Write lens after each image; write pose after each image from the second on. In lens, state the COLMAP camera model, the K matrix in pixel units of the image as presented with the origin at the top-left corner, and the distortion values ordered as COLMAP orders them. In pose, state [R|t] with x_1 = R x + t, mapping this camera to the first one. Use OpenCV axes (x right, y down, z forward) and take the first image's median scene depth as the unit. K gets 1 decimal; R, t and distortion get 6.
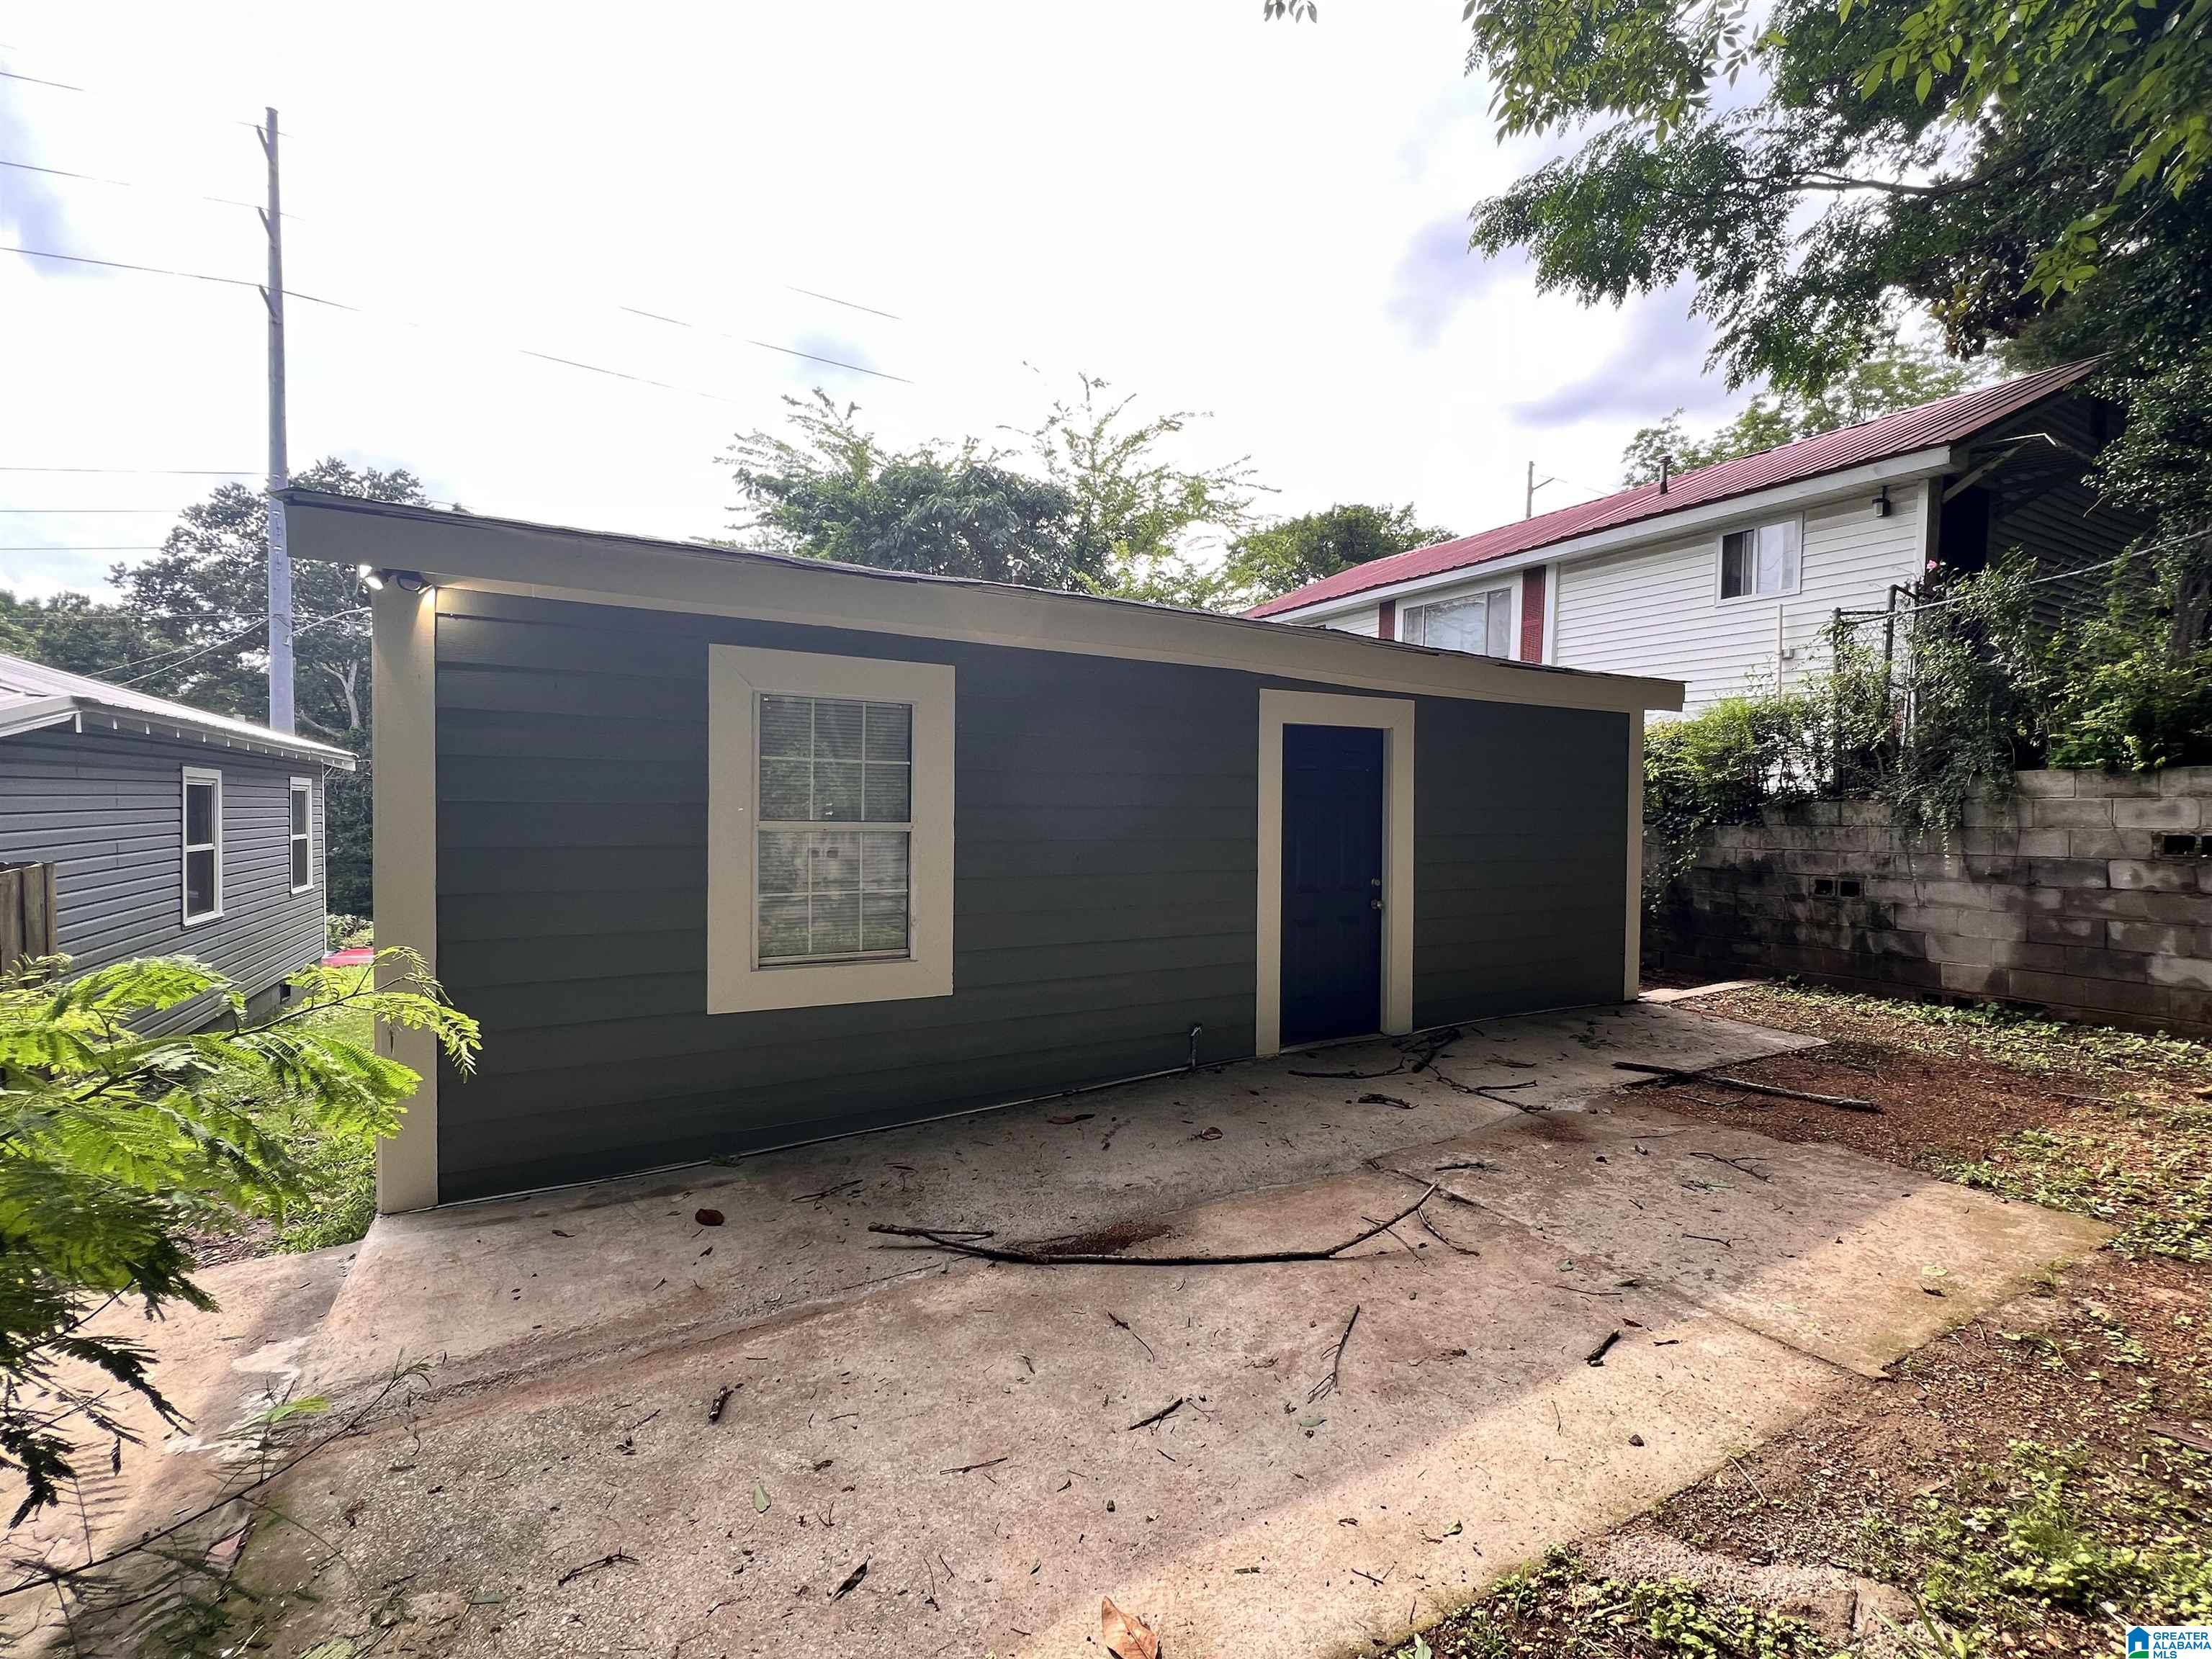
lens RADIAL K [[964.2, 0, 1094.6], [0, 964.2, 821.6], [0, 0, 1]] dist [-0.004068, 0.000128]
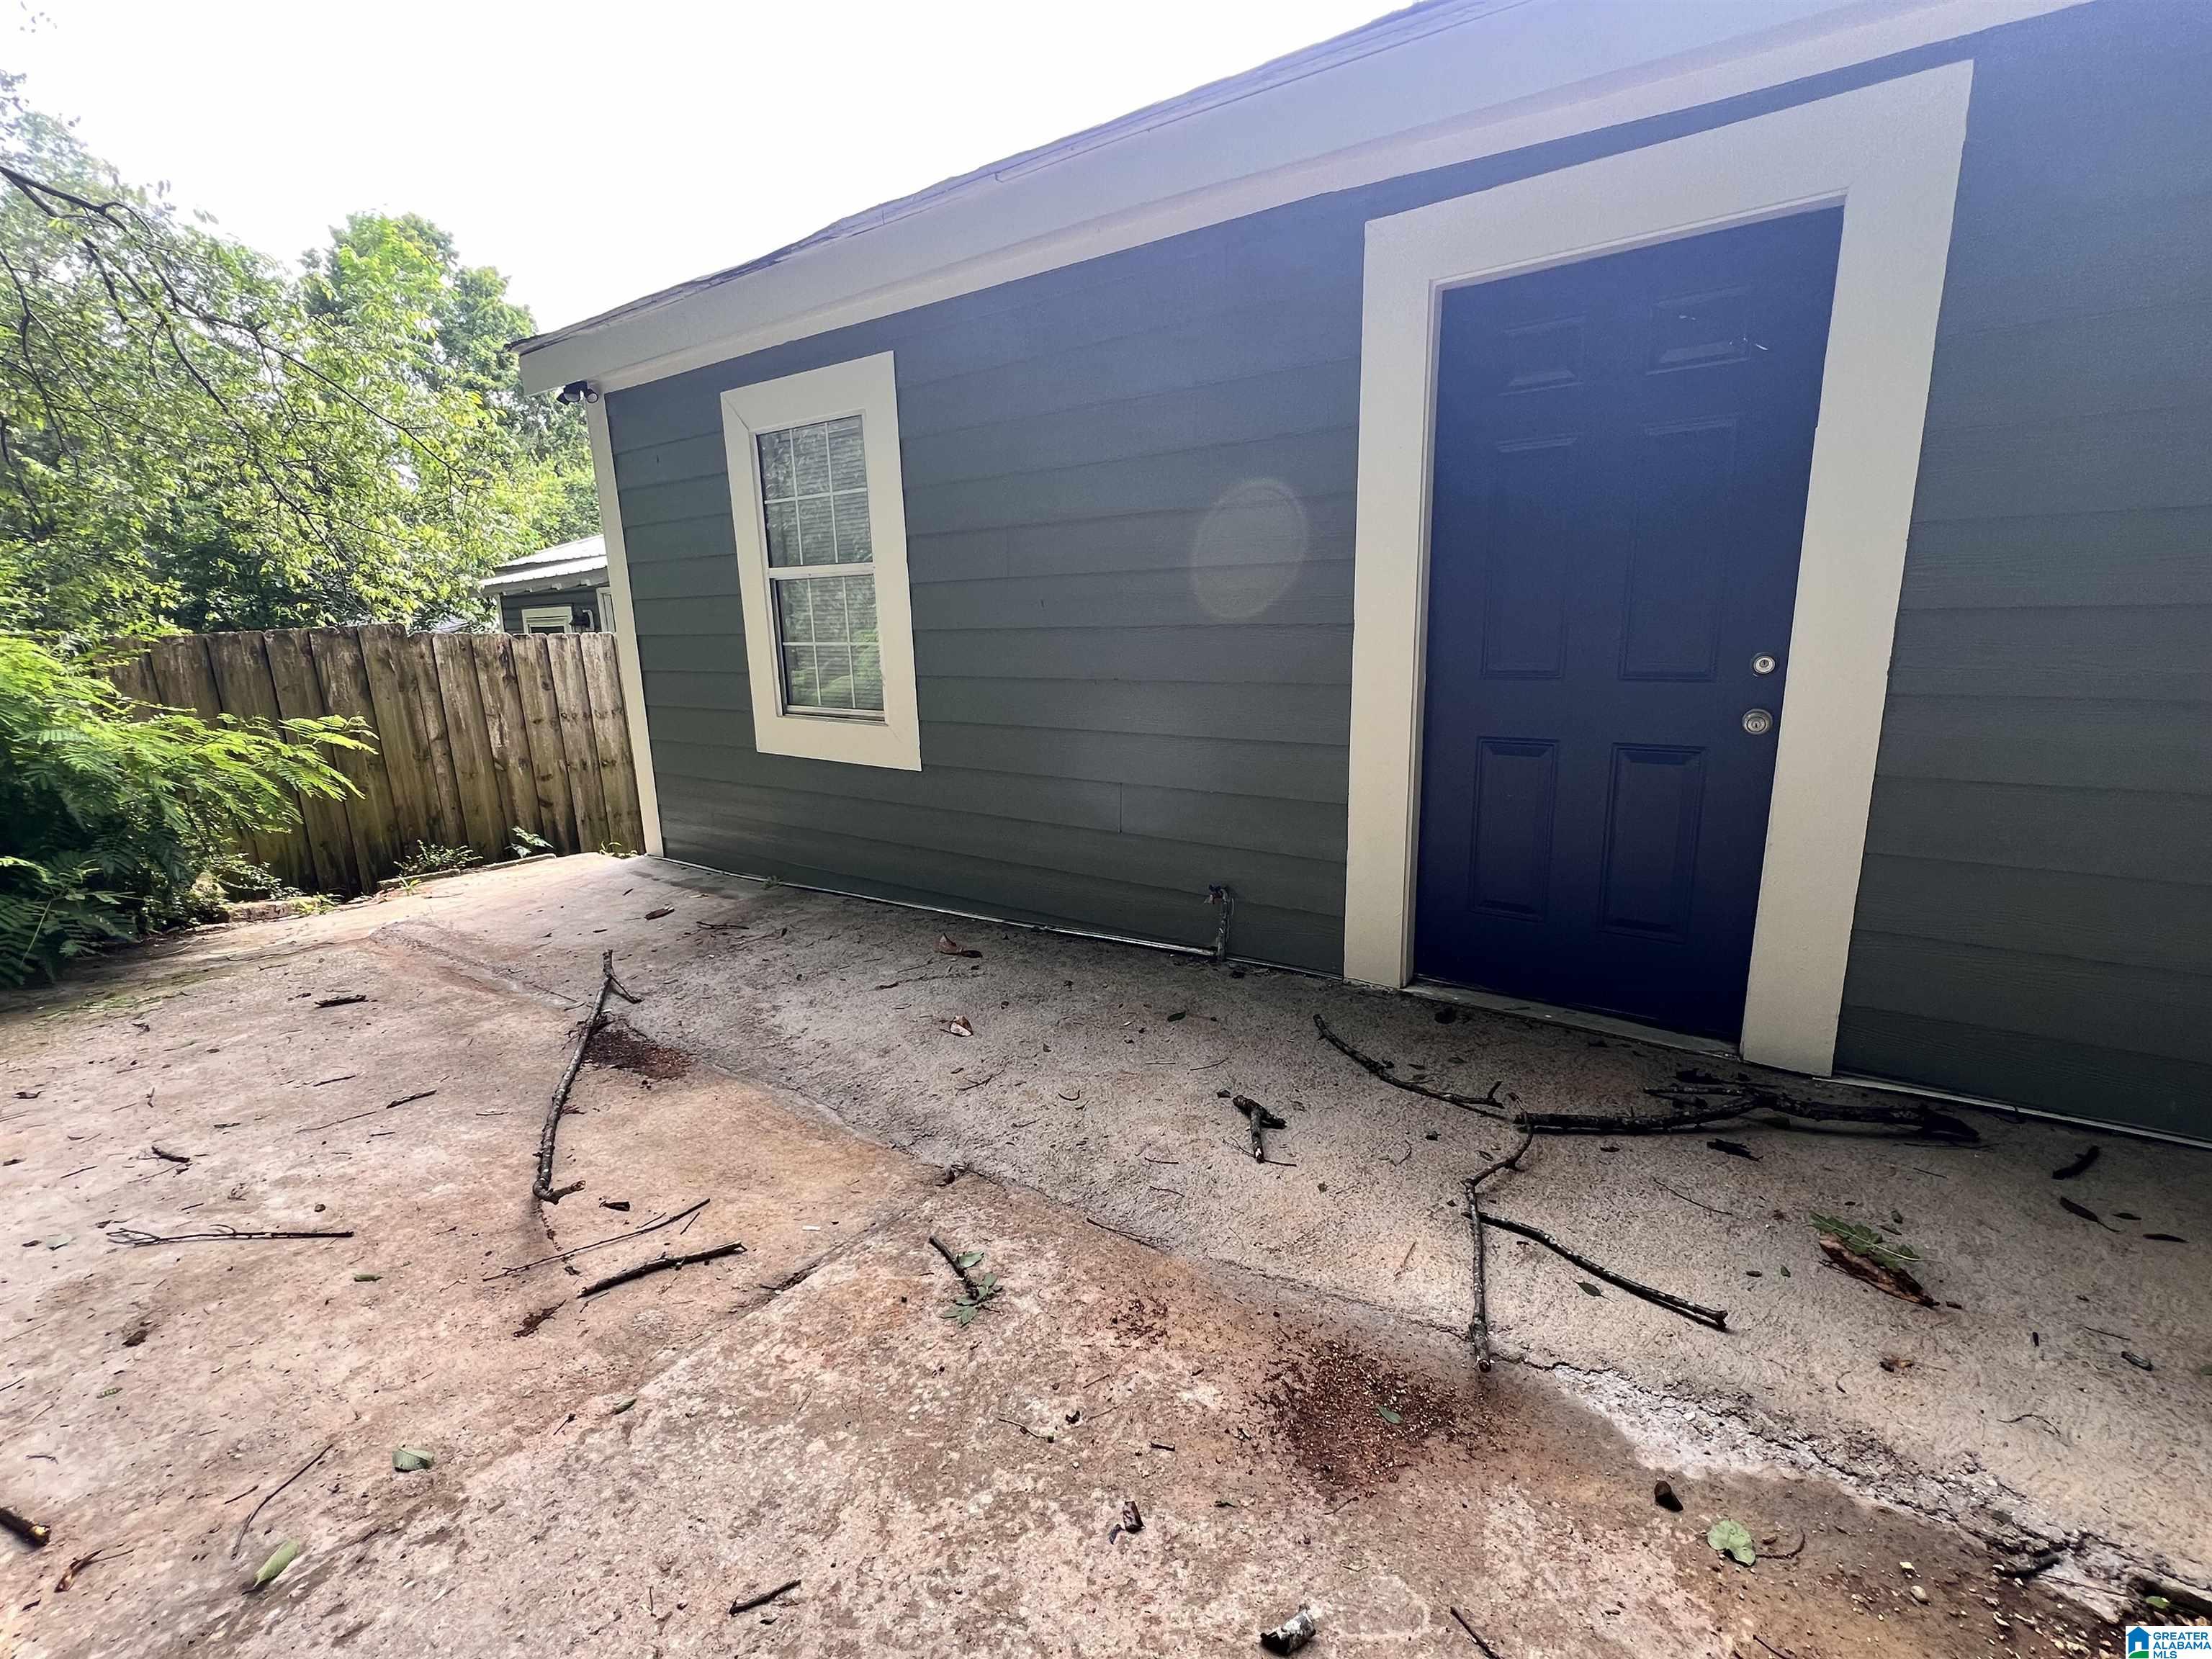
lens RADIAL K [[964.2, 0, 1094.6], [0, 964.2, 821.6], [0, 0, 1]] dist [-0.004068, 0.000128]
pose [[0.436505, 0.171390, -0.883226, 0.779116], [0.012172, 0.980473, 0.196276, 0.069517], [0.899620, -0.096426, 0.425895, 0.899265]]
